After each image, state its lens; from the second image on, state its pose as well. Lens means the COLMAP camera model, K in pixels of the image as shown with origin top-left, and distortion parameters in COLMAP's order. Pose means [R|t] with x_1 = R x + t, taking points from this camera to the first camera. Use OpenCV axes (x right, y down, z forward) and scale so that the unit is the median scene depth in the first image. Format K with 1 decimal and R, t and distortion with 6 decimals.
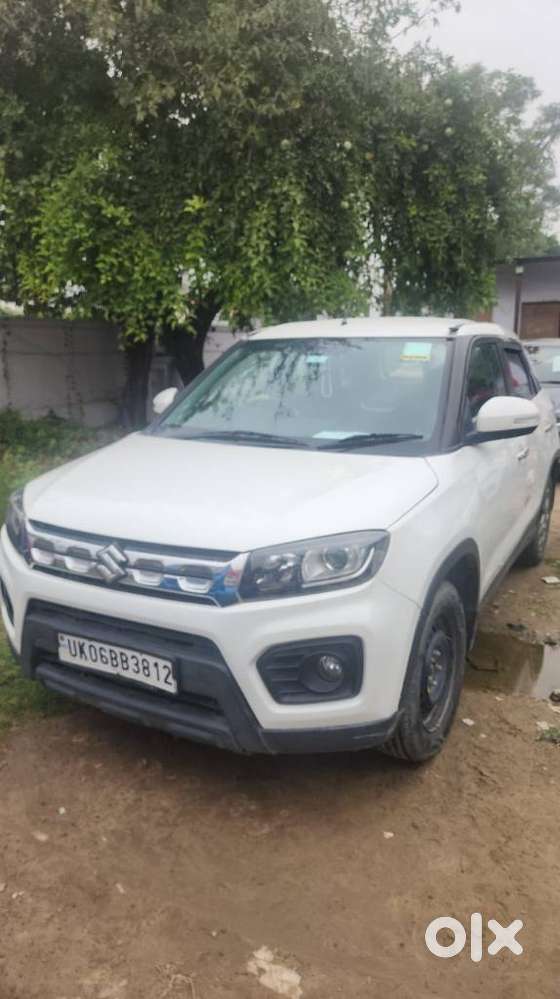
lens RADIAL K [[658.3, 0, 273.8], [0, 658.3, 499.2], [0, 0, 1]] dist [0.015541, -0.001385]
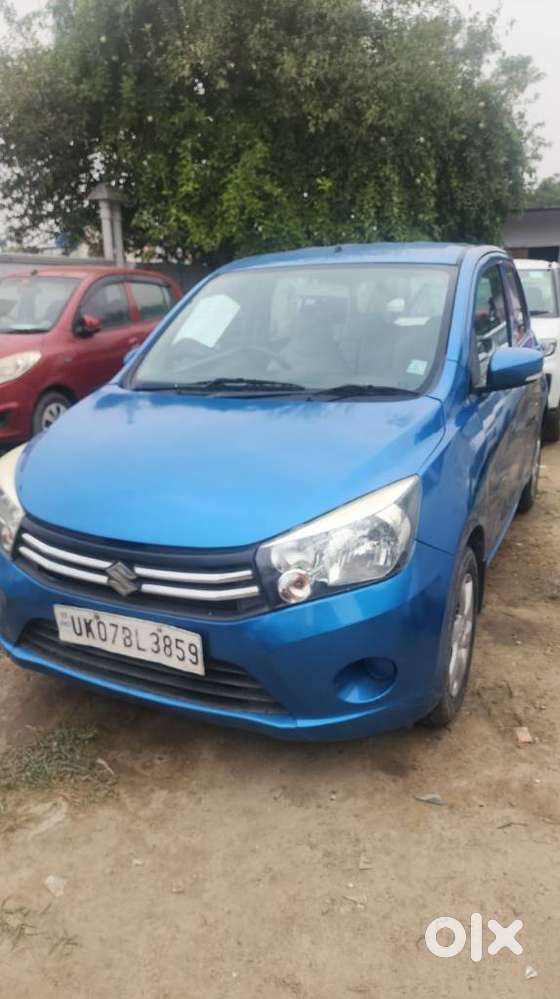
lens RADIAL K [[658.3, 0, 280.0], [0, 658.3, 500.3], [0, 0, 1]] dist [0.015541, -0.001385]
pose [[0.995702, -0.038082, 0.084427, -0.341865], [0.031428, 0.996396, 0.078790, 0.126071], [-0.087123, -0.075798, 0.993310, -0.464735]]
